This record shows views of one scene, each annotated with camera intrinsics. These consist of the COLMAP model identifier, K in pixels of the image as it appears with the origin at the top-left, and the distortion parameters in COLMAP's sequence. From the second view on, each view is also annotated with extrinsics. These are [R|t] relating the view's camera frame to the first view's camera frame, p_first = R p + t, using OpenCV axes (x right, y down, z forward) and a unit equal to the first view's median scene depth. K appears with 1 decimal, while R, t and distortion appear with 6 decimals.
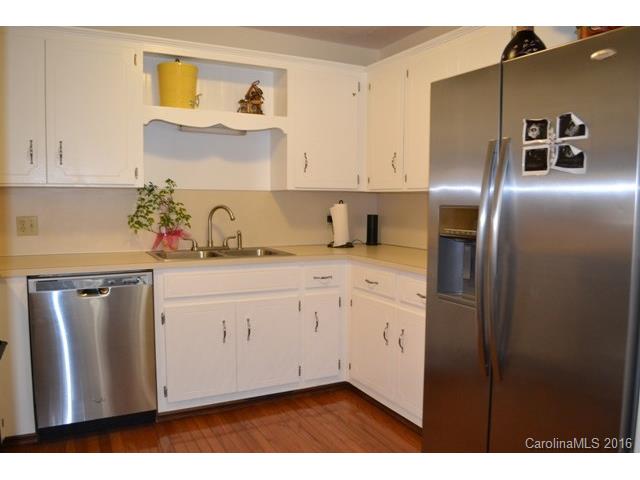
lens RADIAL K [[512.2, 0, 320.0], [0, 512.2, 240.0], [0, 0, 1]] dist [-0.072089, -0.002705]
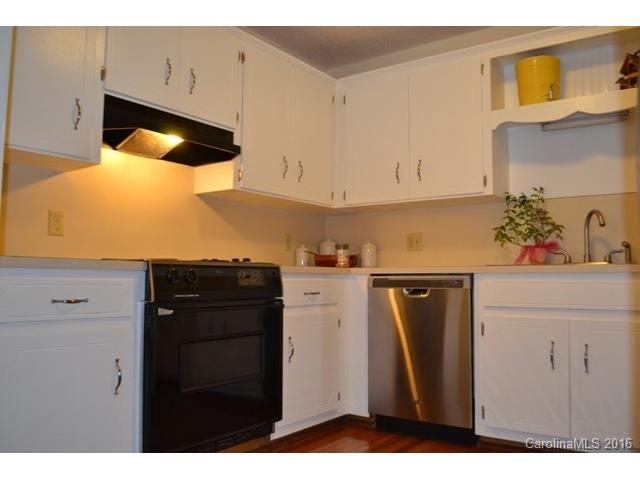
lens RADIAL K [[569.8, 0, 320.0], [0, 569.8, 240.0], [0, 0, 1]] dist [-0.084197, -0.003000]
pose [[0.430122, -0.072153, -0.899883, 0.465160], [-0.073286, 0.990720, -0.114465, 0.126858], [0.899791, 0.115183, 0.420843, 0.270802]]
